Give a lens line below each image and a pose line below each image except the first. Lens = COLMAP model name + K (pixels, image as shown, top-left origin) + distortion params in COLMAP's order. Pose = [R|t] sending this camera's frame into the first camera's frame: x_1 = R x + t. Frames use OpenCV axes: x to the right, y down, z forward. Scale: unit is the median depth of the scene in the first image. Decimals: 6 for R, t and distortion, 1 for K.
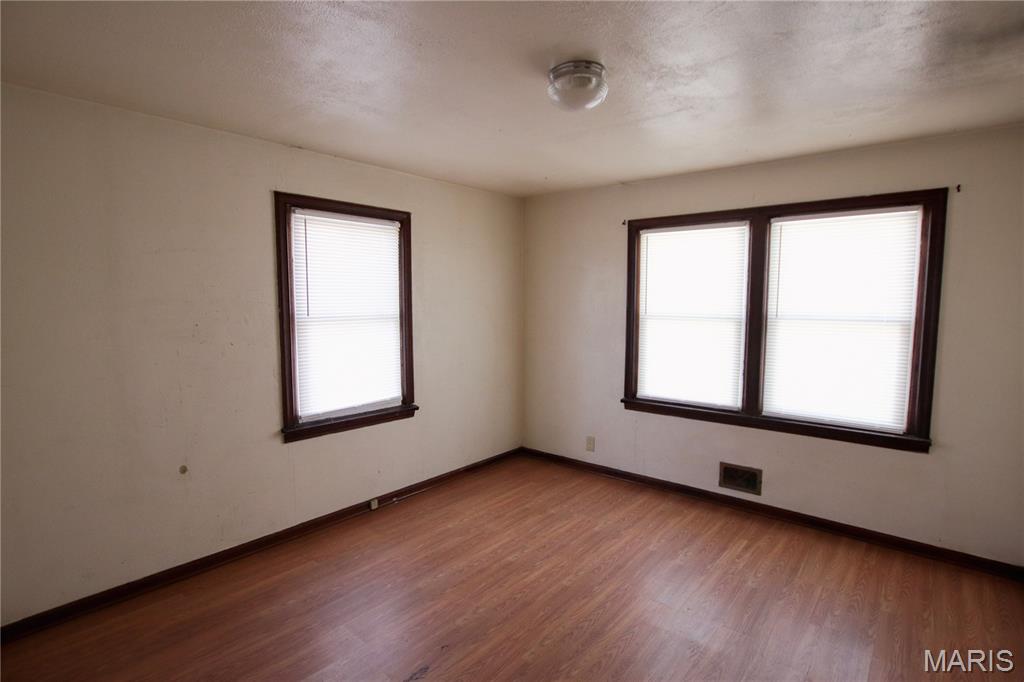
lens RADIAL K [[465.9, 0, 513.7], [0, 465.9, 341.8], [0, 0, 1]] dist [-0.021637, 0.000137]
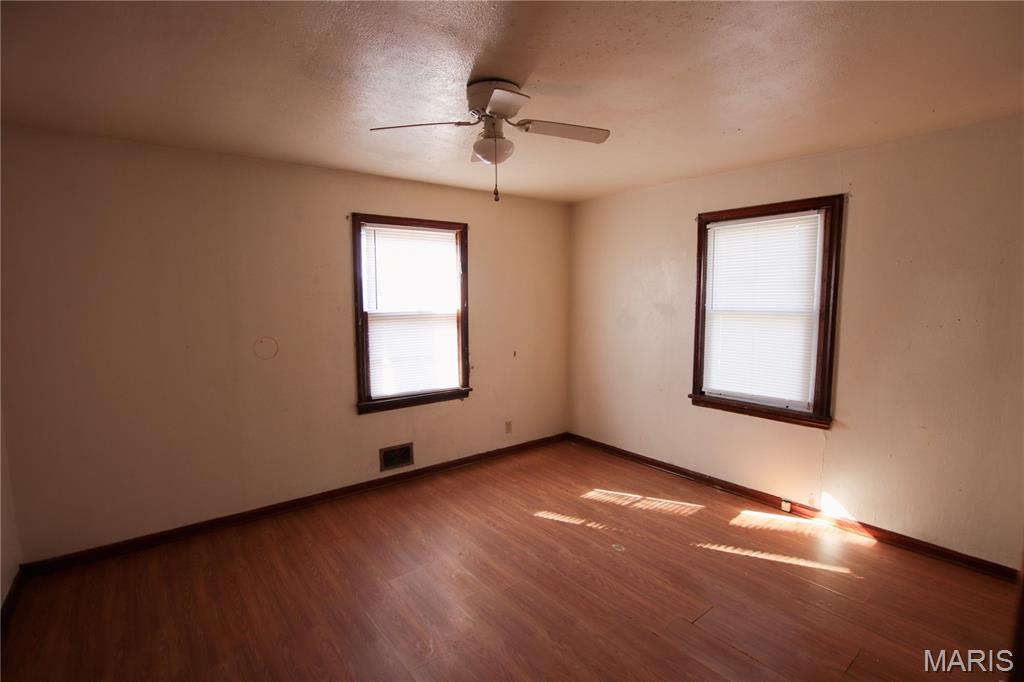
lens RADIAL K [[465.9, 0, 513.7], [0, 465.9, 341.8], [0, 0, 1]] dist [-0.021637, 0.000137]
pose [[0.978506, 0.011179, -0.205914, 0.139927], [-0.009315, 0.999906, 0.010021, 0.008241], [0.206006, -0.007888, 0.978519, -0.099783]]
